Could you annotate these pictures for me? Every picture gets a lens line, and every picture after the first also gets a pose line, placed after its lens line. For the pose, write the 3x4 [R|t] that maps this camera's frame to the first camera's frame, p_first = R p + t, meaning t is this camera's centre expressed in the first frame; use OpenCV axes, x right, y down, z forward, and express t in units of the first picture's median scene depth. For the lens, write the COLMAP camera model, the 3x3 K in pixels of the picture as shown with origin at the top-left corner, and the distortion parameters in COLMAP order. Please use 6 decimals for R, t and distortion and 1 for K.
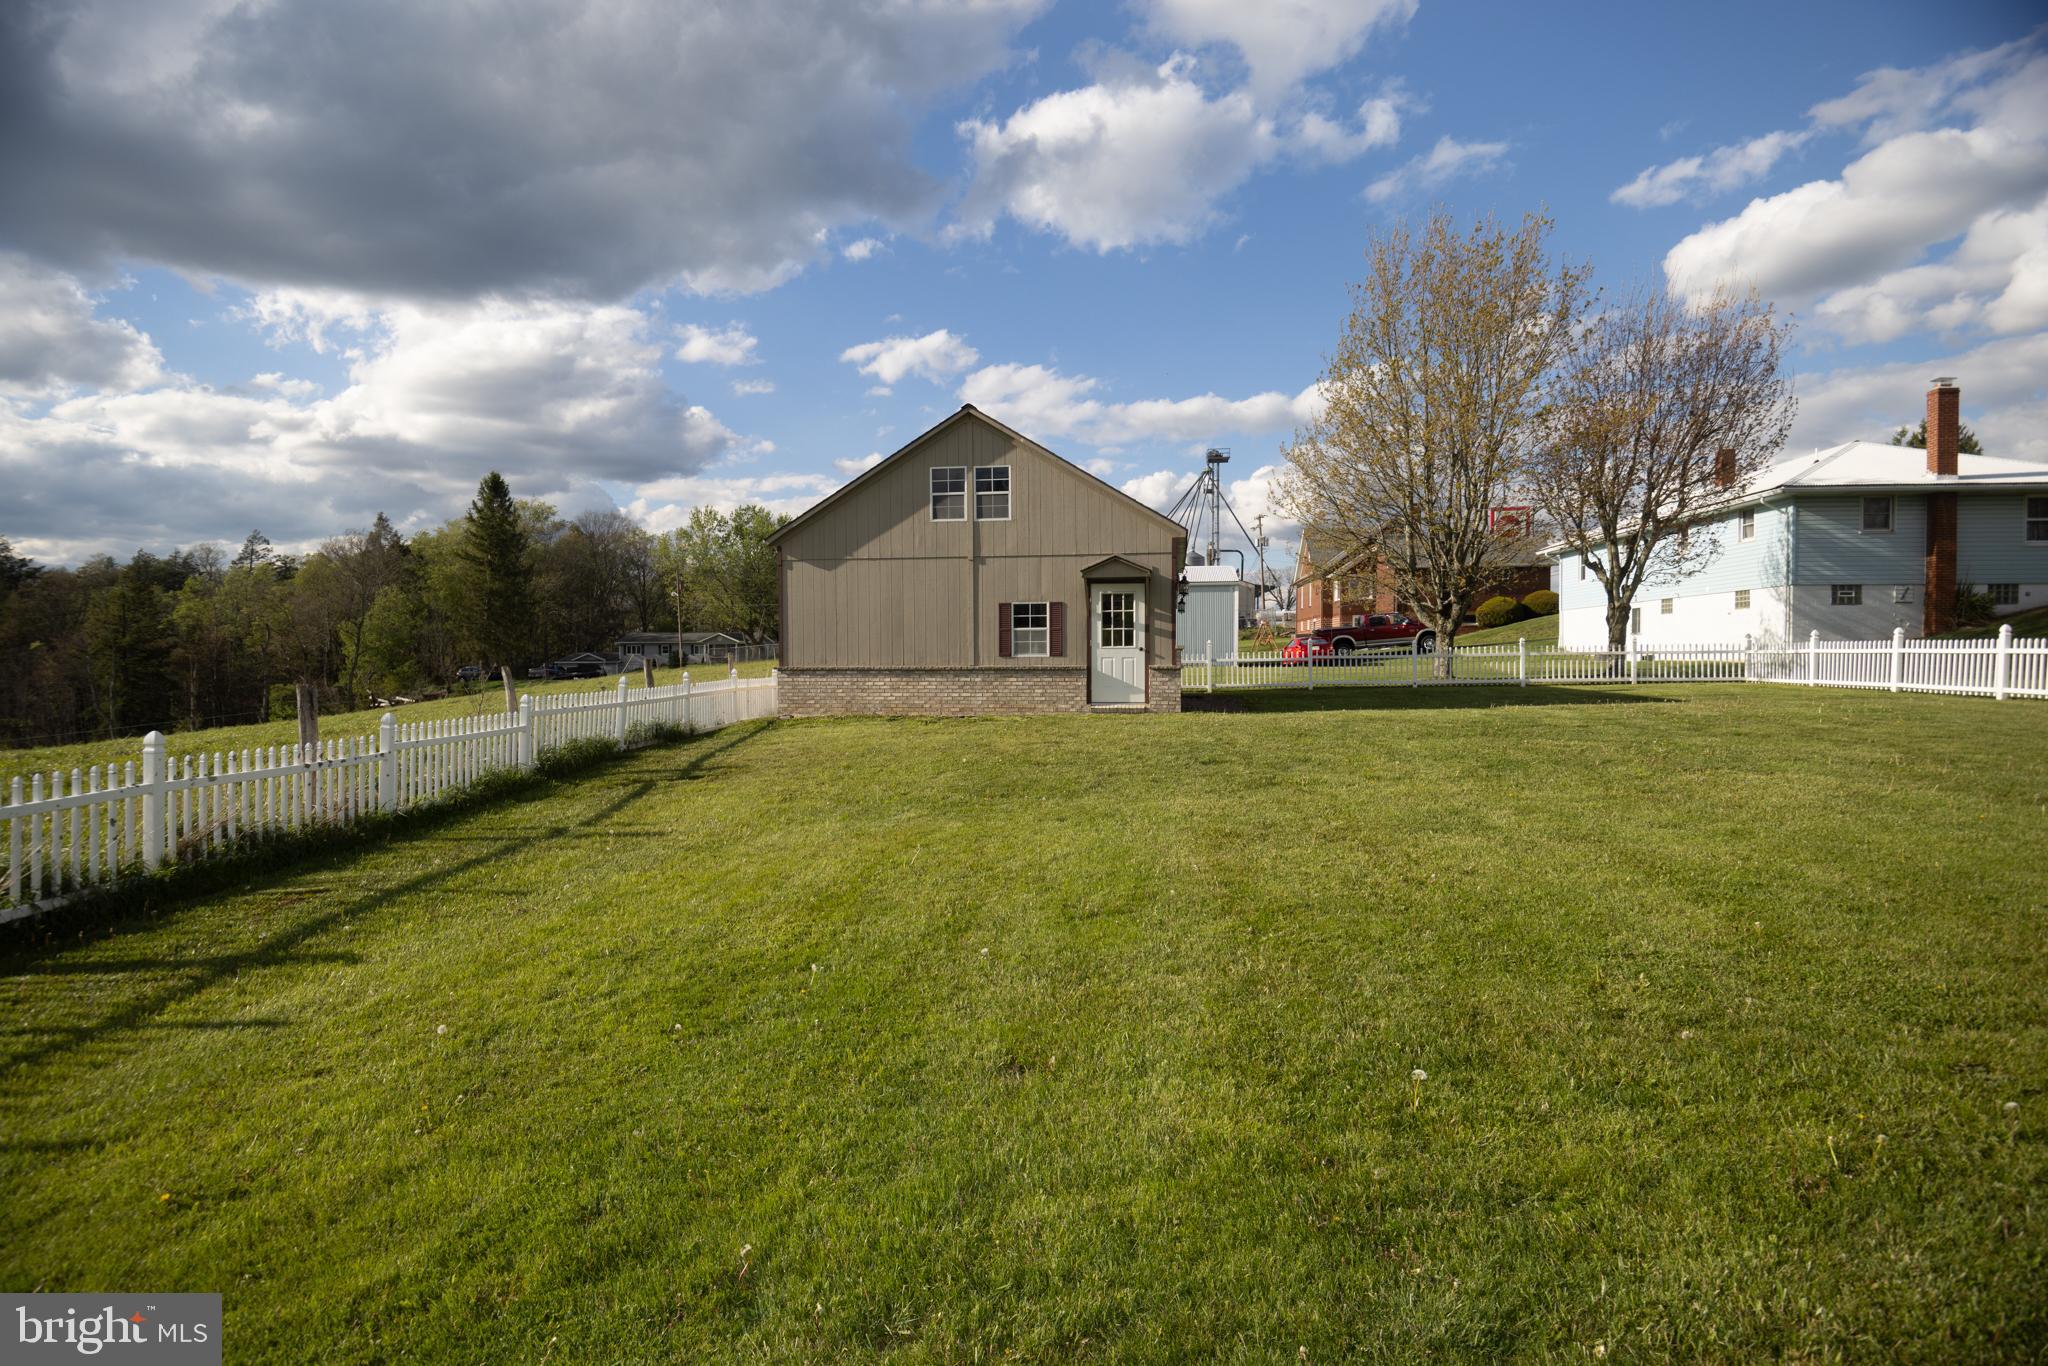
lens RADIAL K [[1033.6, 0, 1020.9], [0, 1033.6, 706.8], [0, 0, 1]] dist [-0.021866, -0.001062]
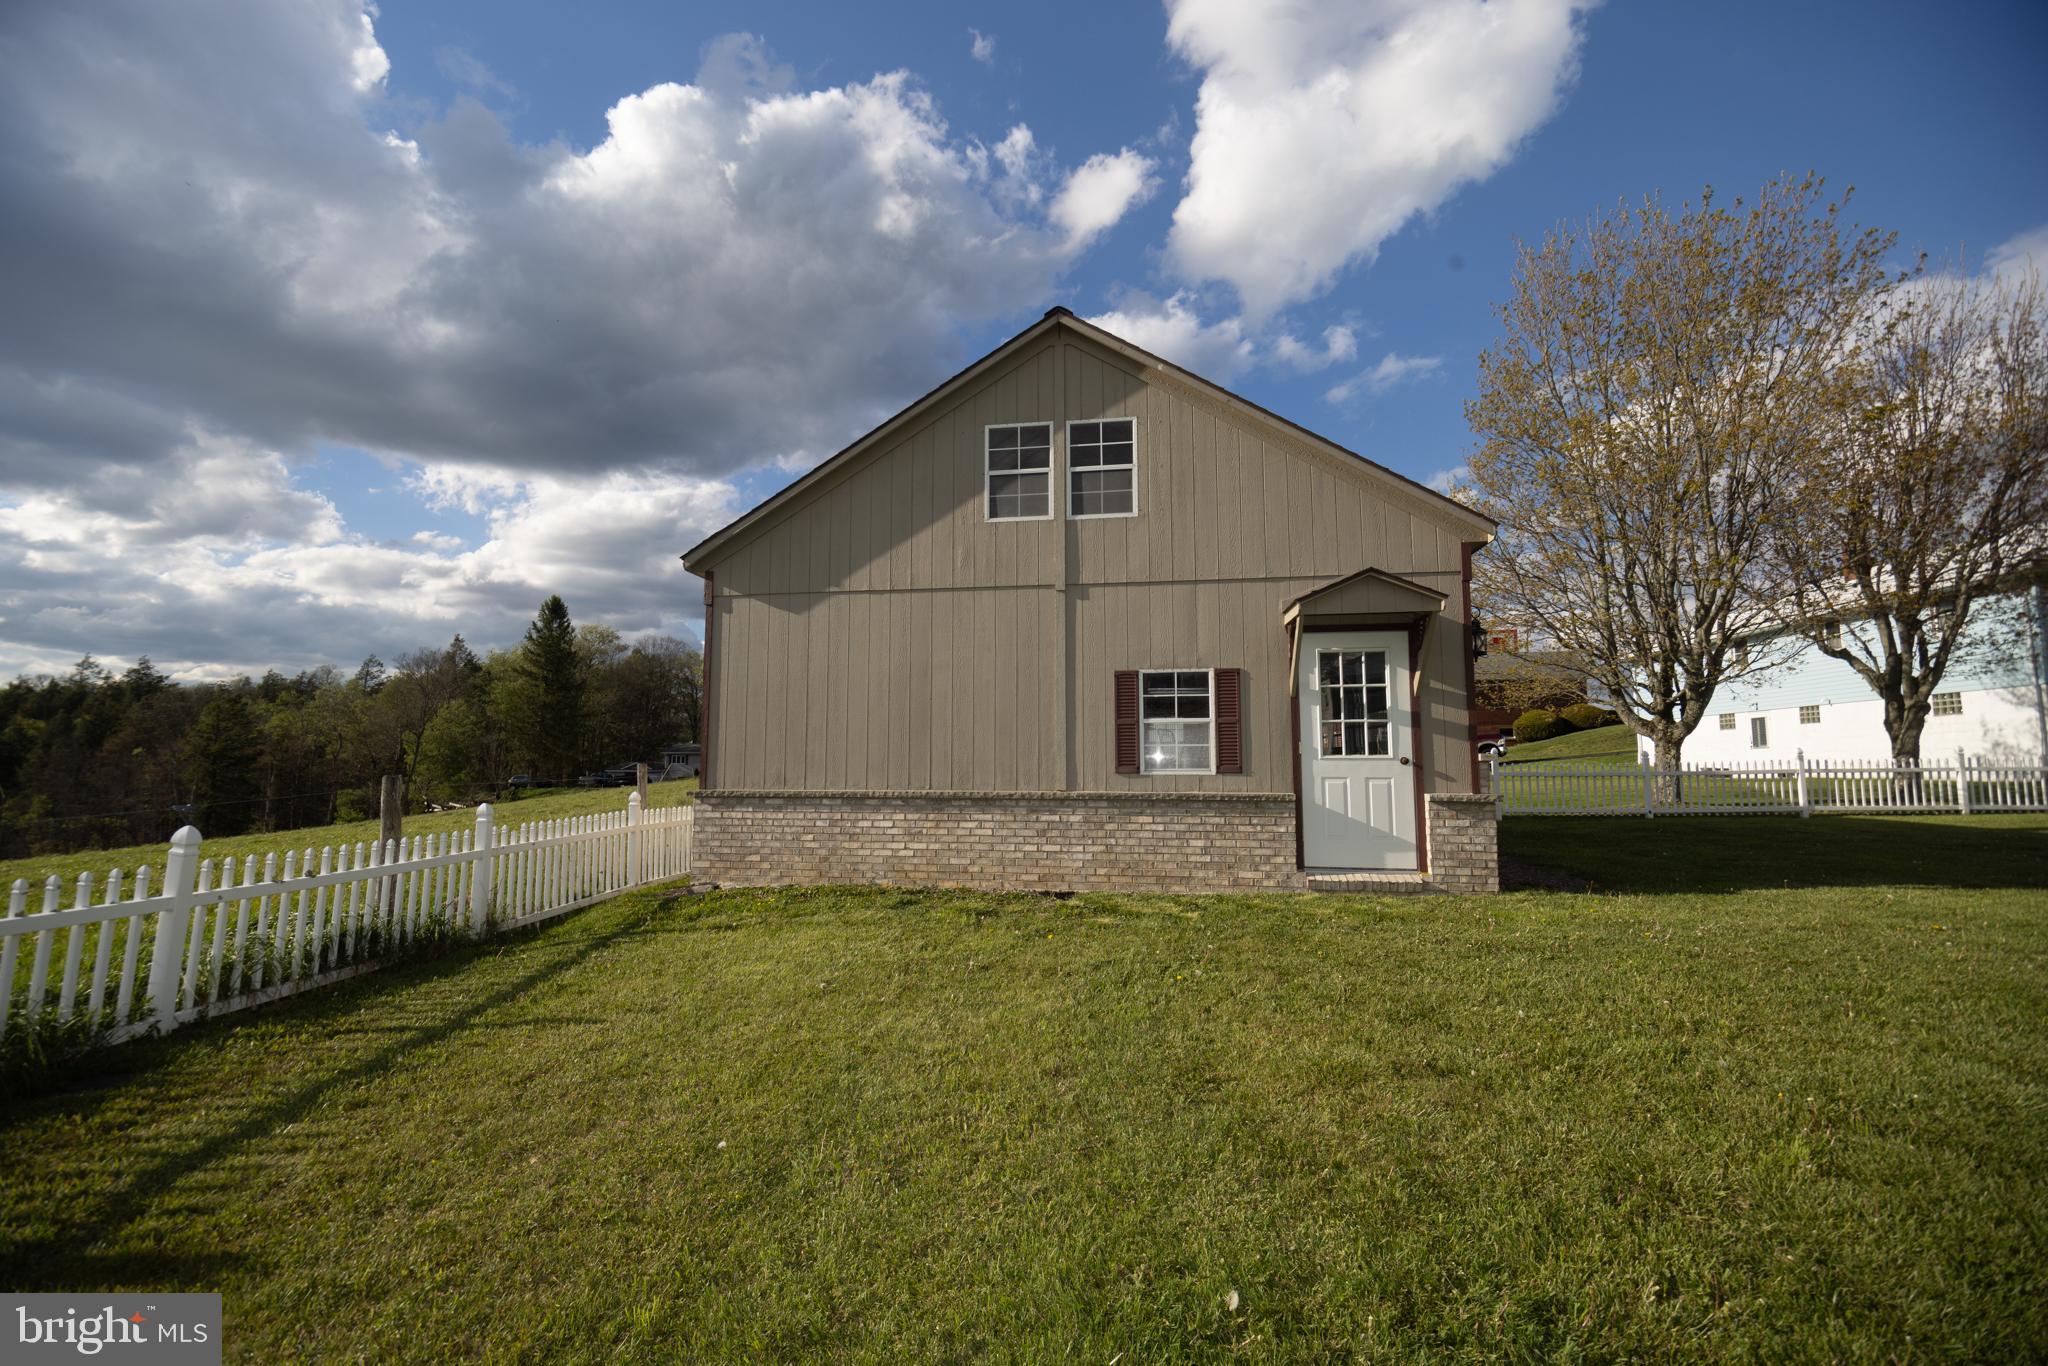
lens RADIAL K [[869.2, 0, 1026.2], [0, 869.2, 692.6], [0, 0, 1]] dist [0.000679, -0.000302]
pose [[0.999815, 0.004003, -0.018830, -0.057523], [-0.006510, 0.990822, -0.135017, -0.029845], [0.018117, 0.135114, 0.990664, 0.562425]]
